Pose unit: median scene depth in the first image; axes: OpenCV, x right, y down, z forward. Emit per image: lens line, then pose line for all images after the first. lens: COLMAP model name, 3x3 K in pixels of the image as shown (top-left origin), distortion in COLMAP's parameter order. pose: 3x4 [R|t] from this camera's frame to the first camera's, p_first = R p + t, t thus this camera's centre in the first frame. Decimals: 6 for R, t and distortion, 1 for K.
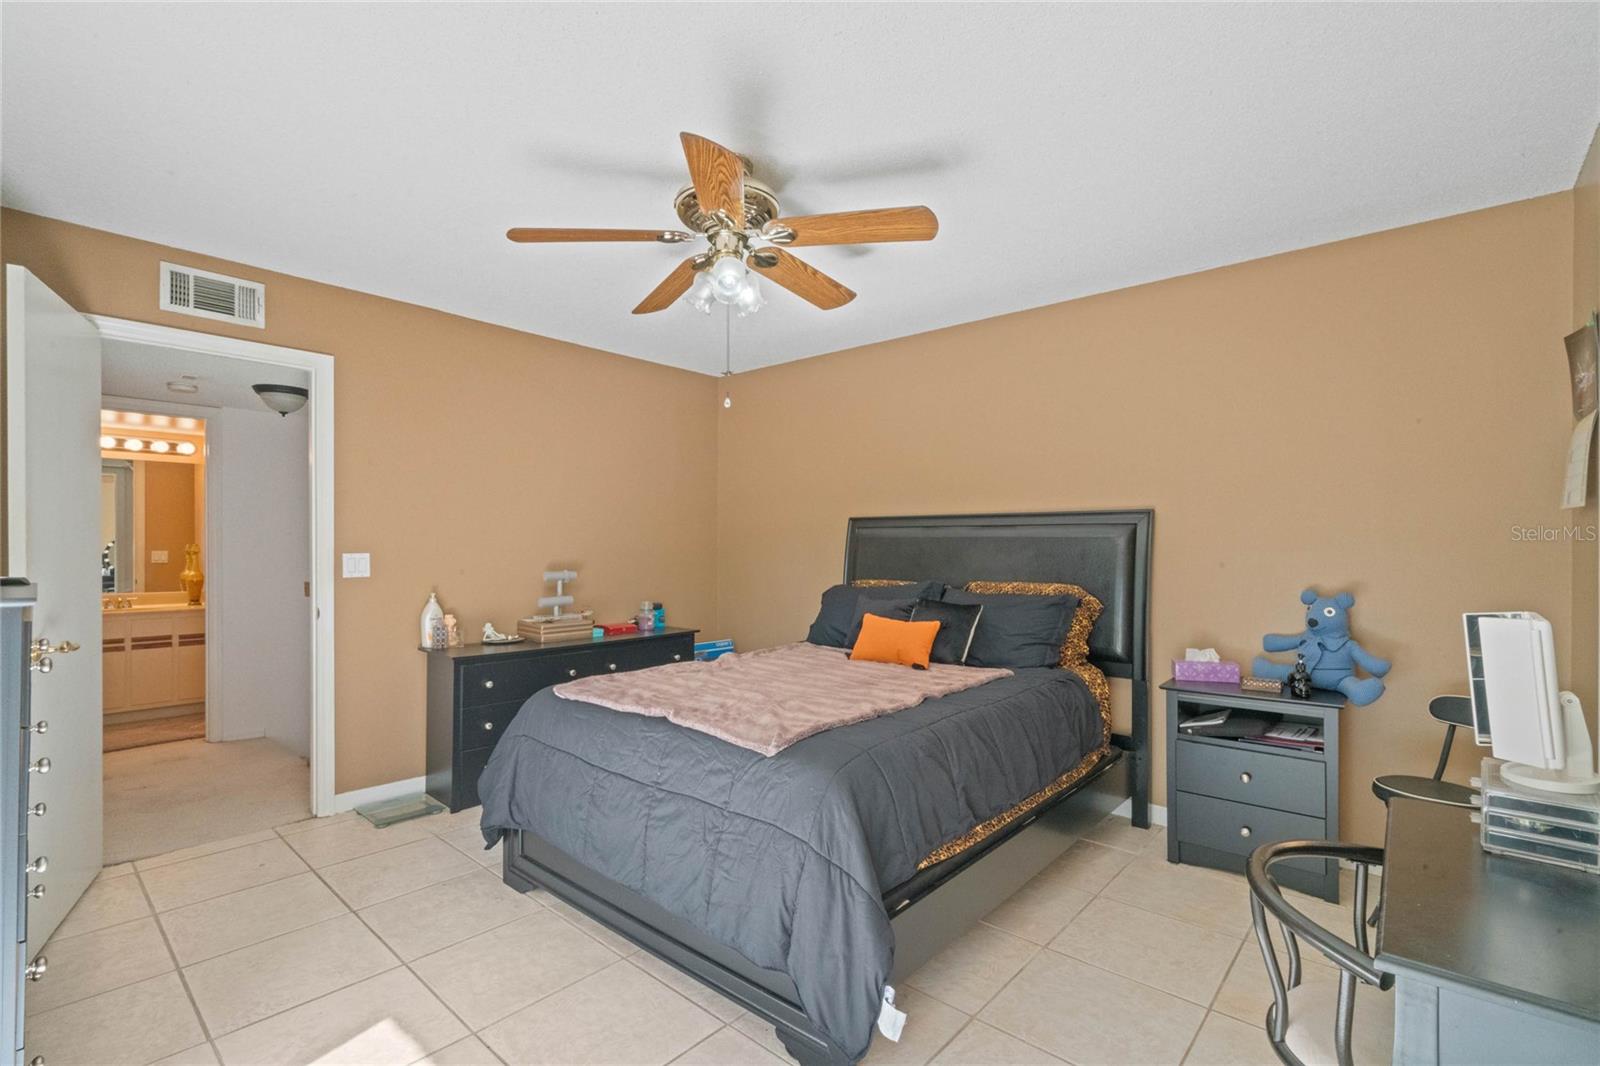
lens RADIAL K [[743.5, 0, 793.8], [0, 743.5, 543.6], [0, 0, 1]] dist [-0.001803, 0.001779]
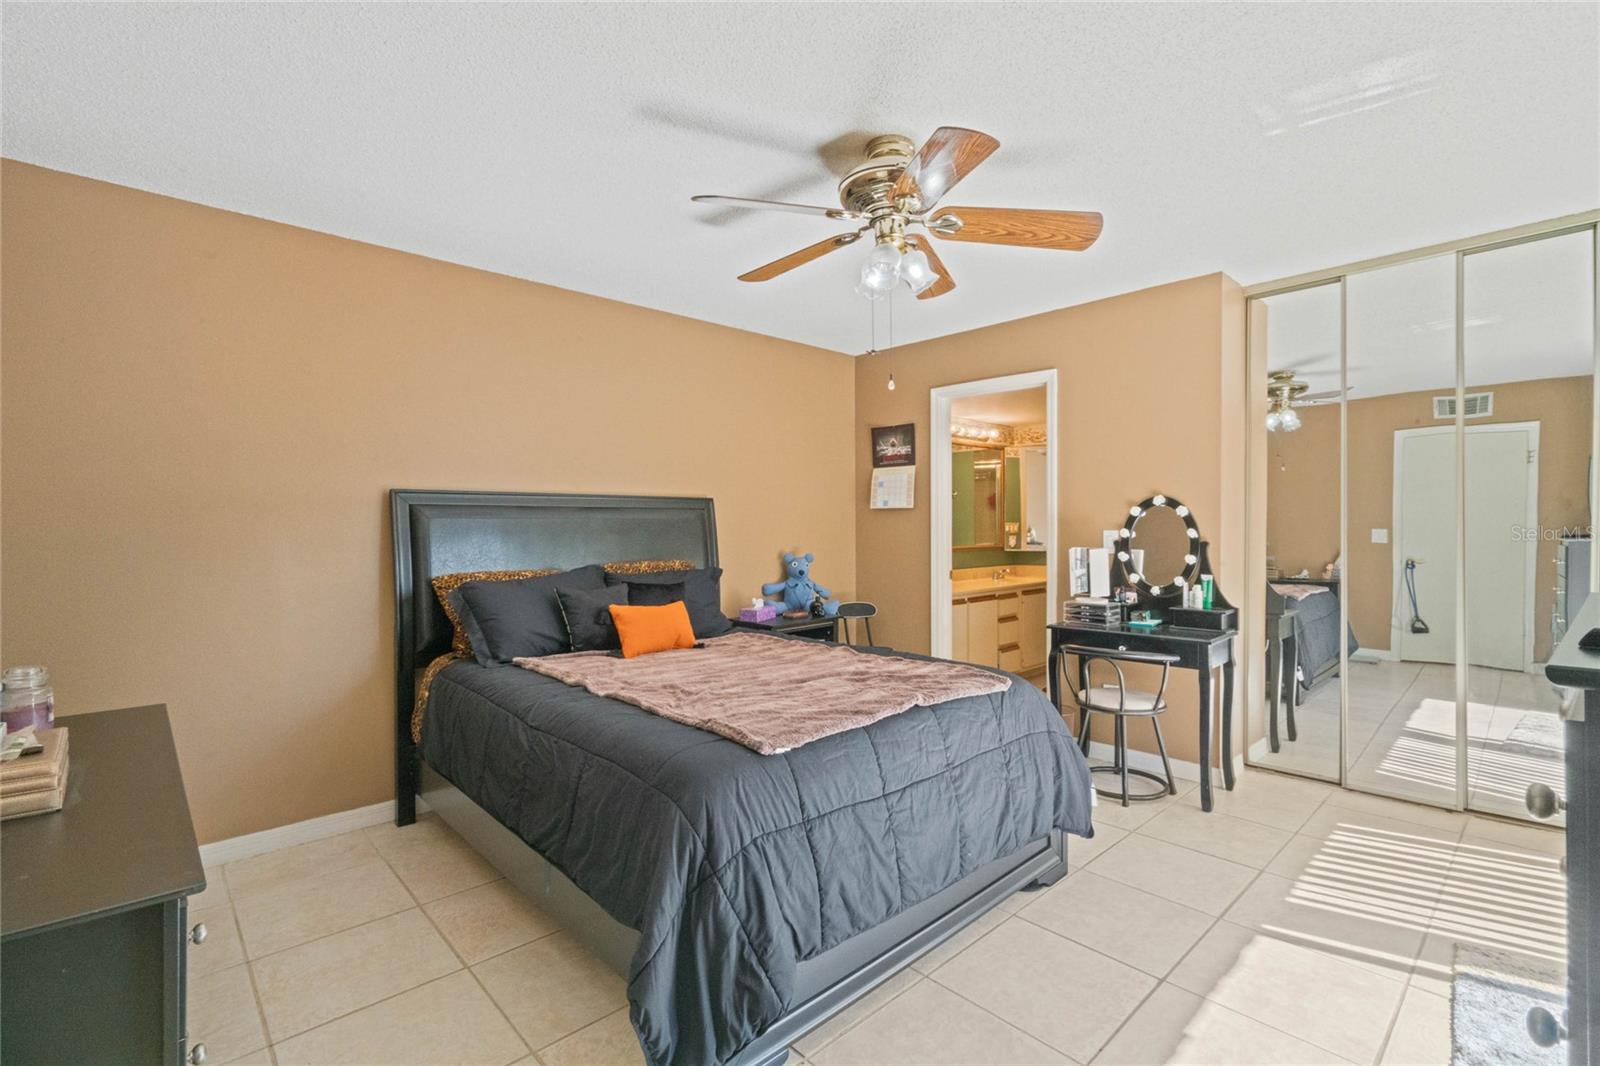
lens RADIAL K [[743.5, 0, 792.0], [0, 743.5, 524.8], [0, 0, 1]] dist [-0.001803, 0.001779]
pose [[0.087346, -0.000801, 0.996178, -1.123915], [0.002203, 0.999997, 0.000611, -0.001377], [-0.996176, 0.002142, 0.087348, 1.051791]]
